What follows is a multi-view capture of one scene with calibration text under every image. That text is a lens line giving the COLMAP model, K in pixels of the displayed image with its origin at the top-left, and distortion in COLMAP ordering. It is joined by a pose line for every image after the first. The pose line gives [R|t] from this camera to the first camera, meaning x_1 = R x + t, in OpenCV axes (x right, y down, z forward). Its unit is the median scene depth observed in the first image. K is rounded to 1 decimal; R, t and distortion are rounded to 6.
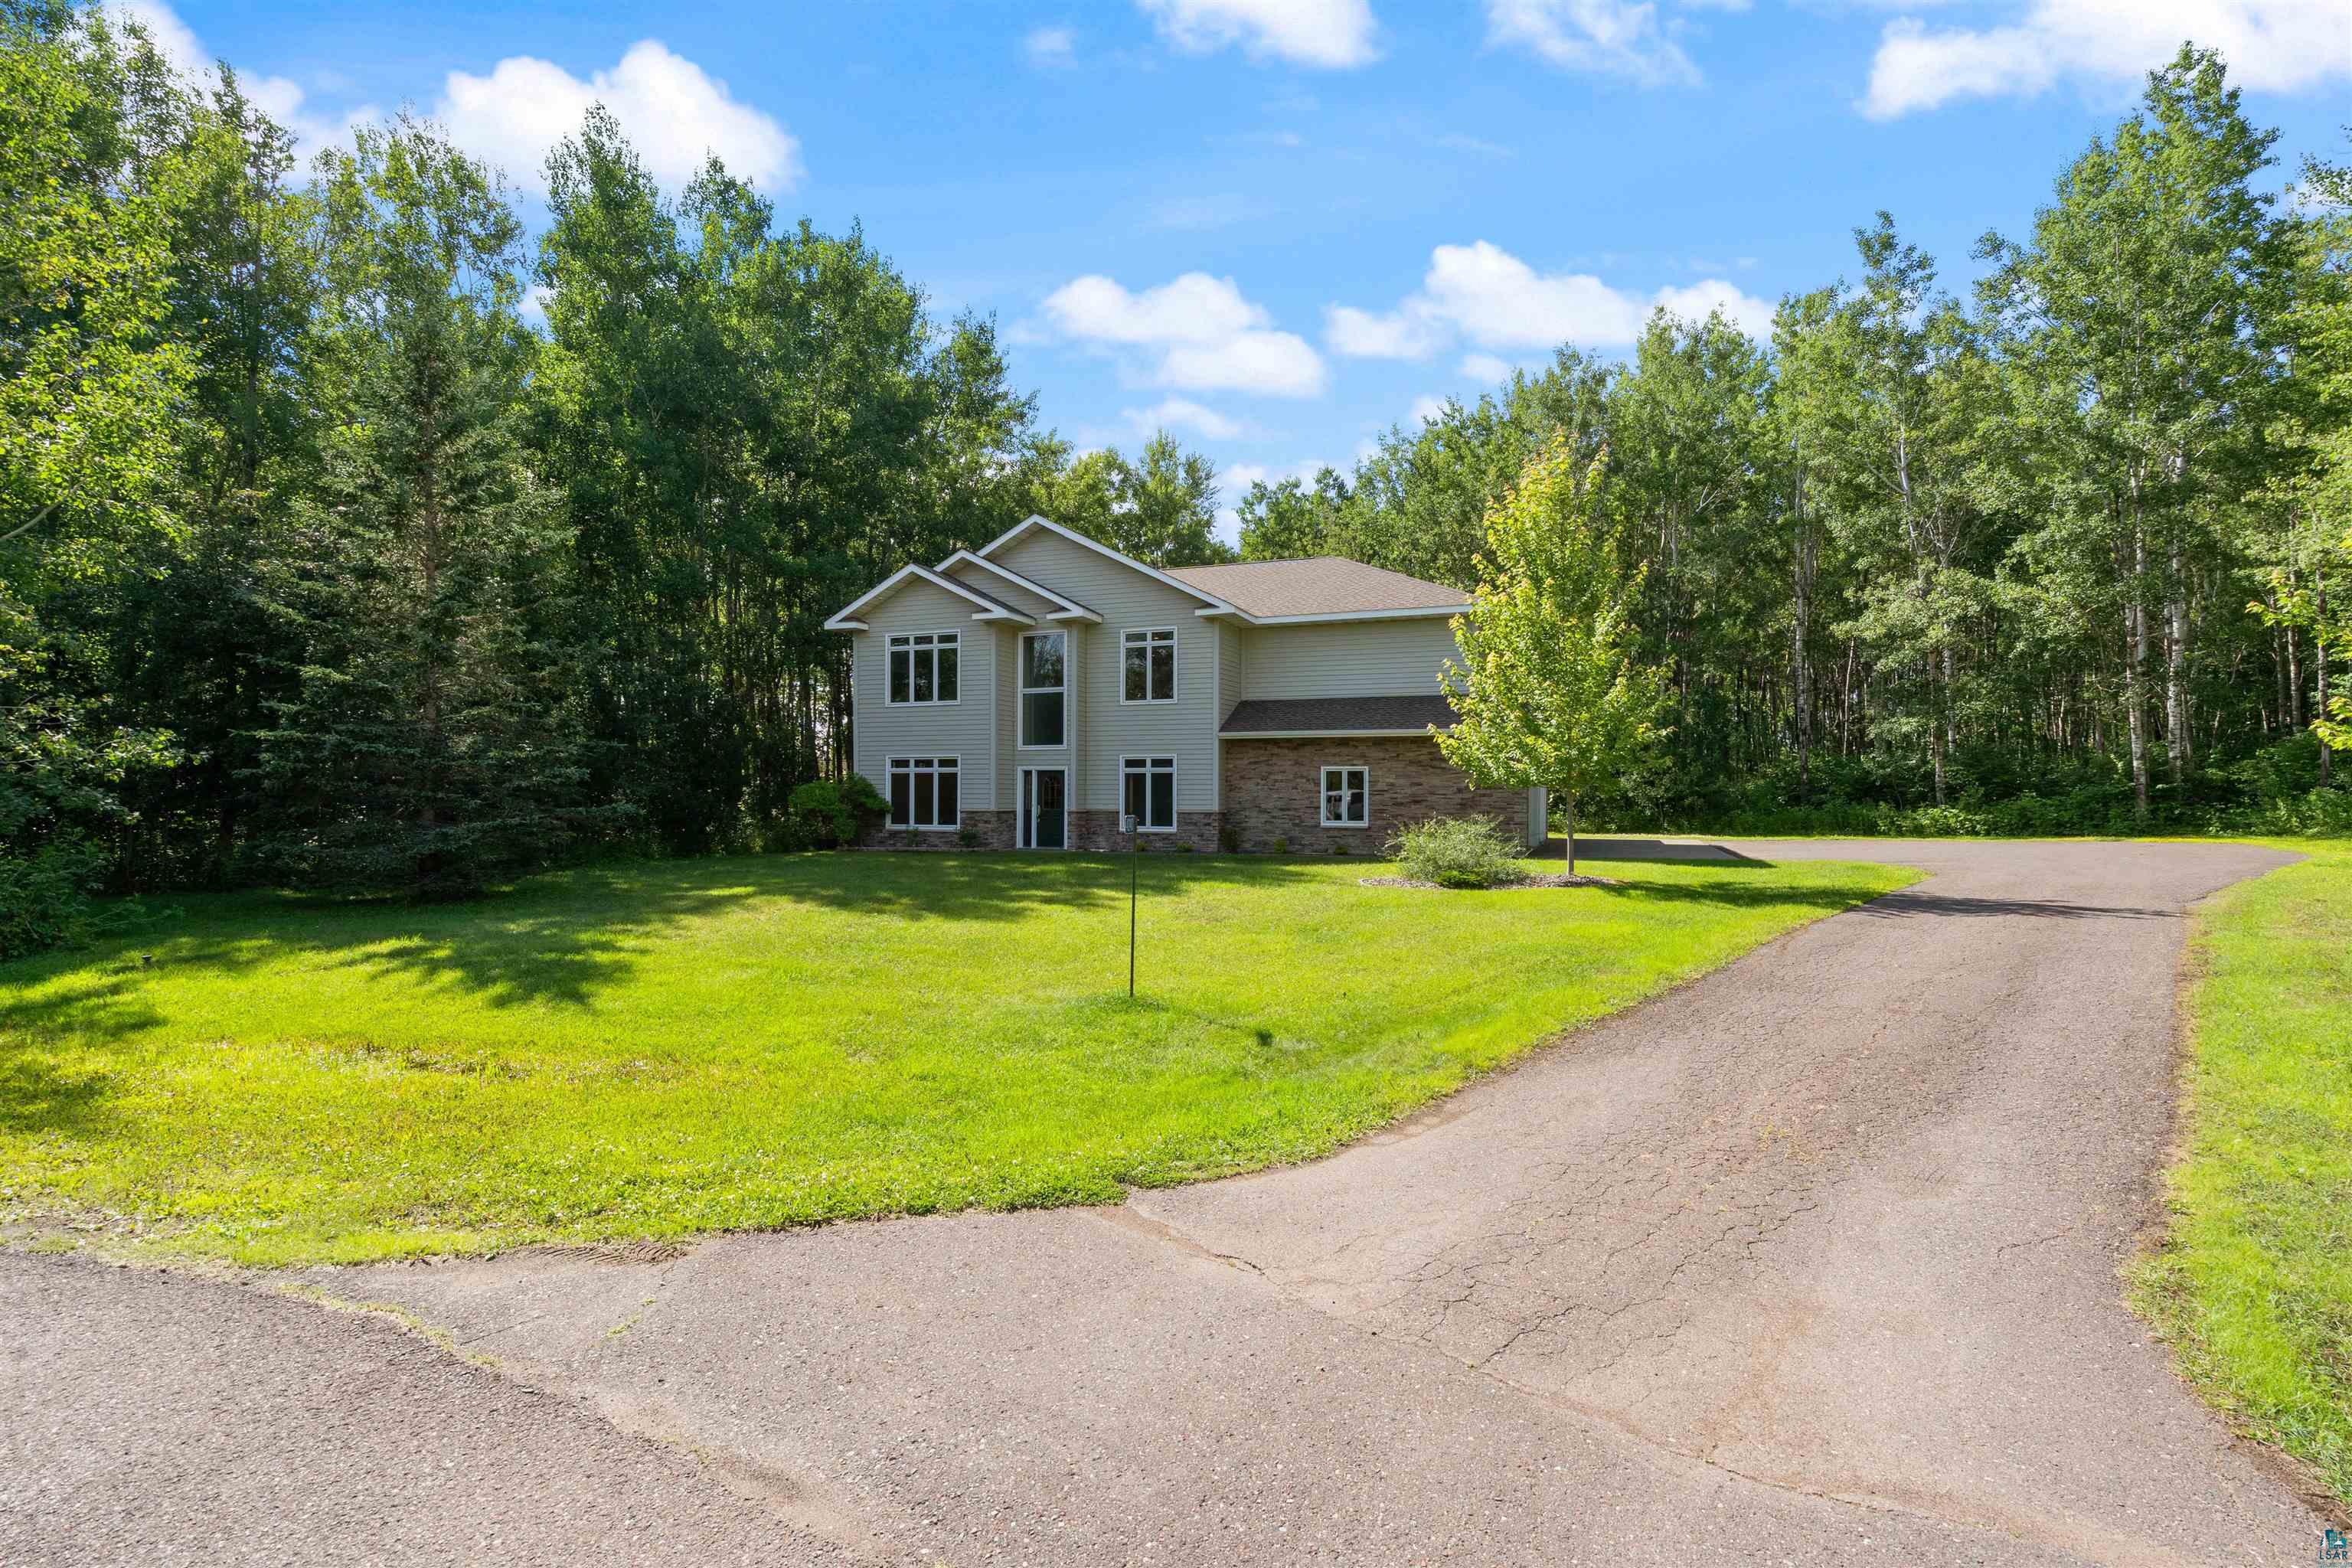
lens RADIAL K [[1076.8, 0, 1163.8], [0, 1076.8, 793.0], [0, 0, 1]] dist [-0.002444, -0.000276]
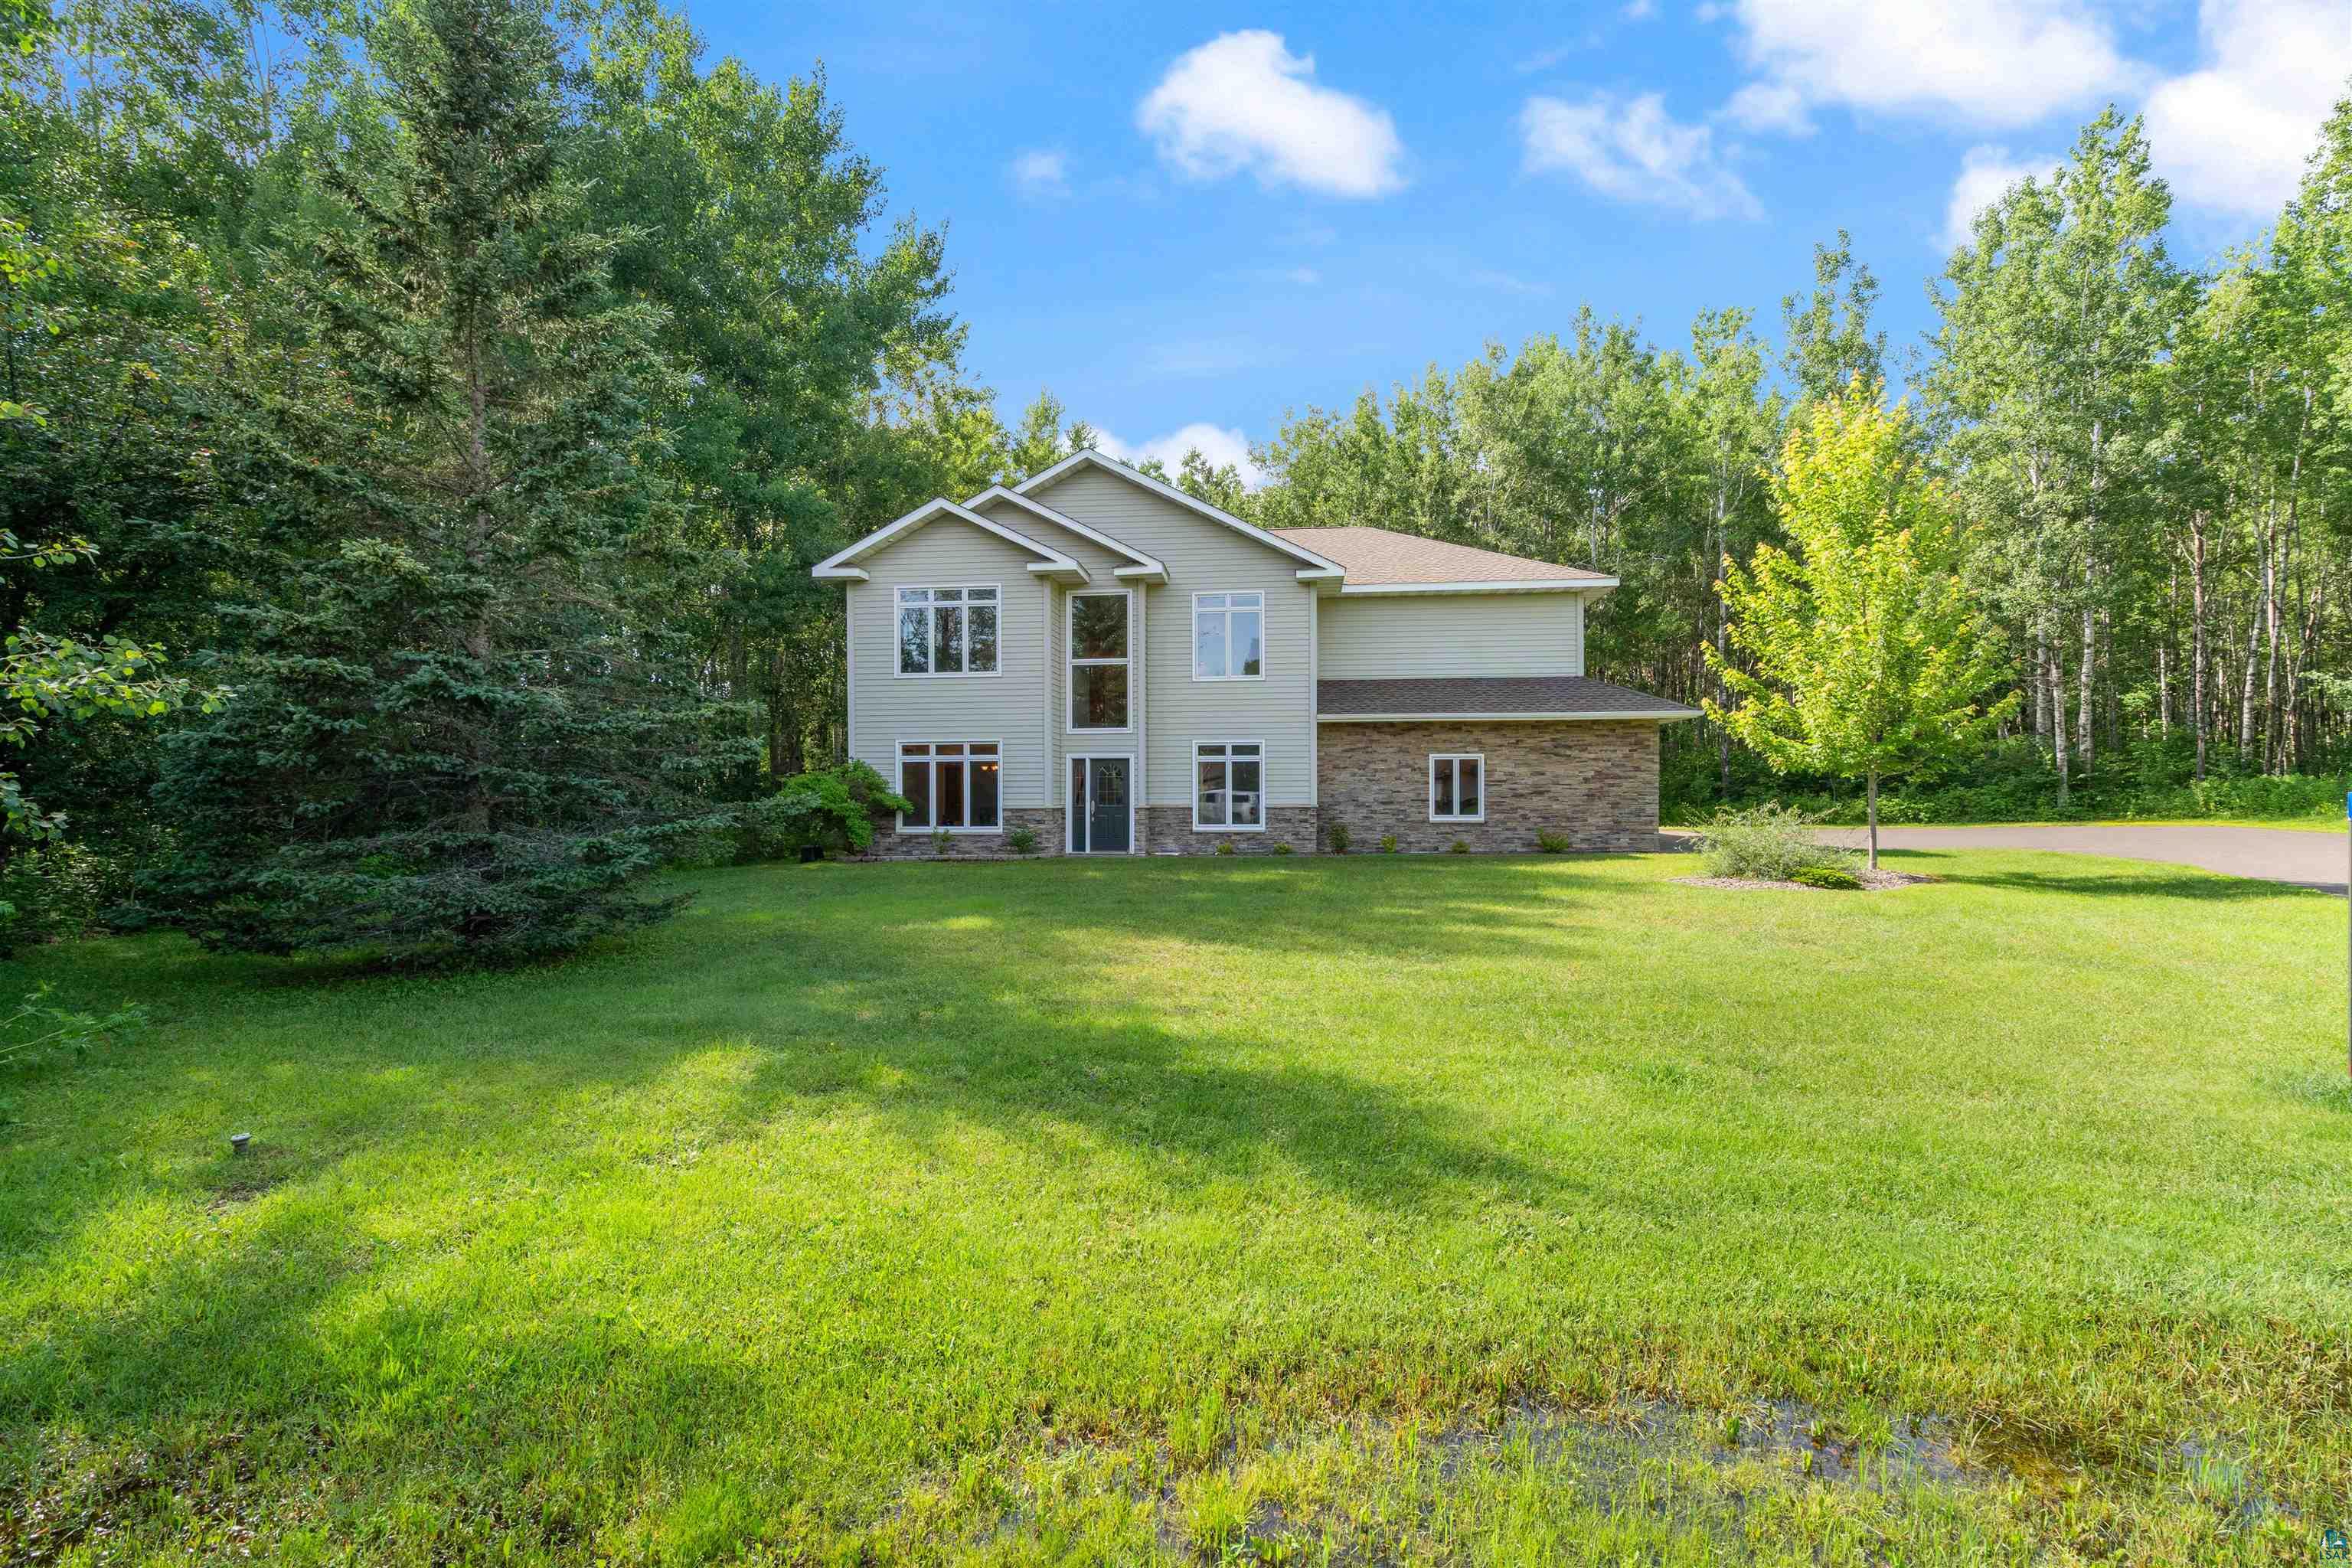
lens RADIAL K [[1076.8, 0, 1184.3], [0, 1076.8, 785.2], [0, 0, 1]] dist [-0.002444, -0.000276]
pose [[0.964380, -0.004343, 0.264487, -0.267457], [0.006072, 0.999965, -0.005719, 0.004494], [-0.264453, 0.007121, 0.964372, 0.186805]]
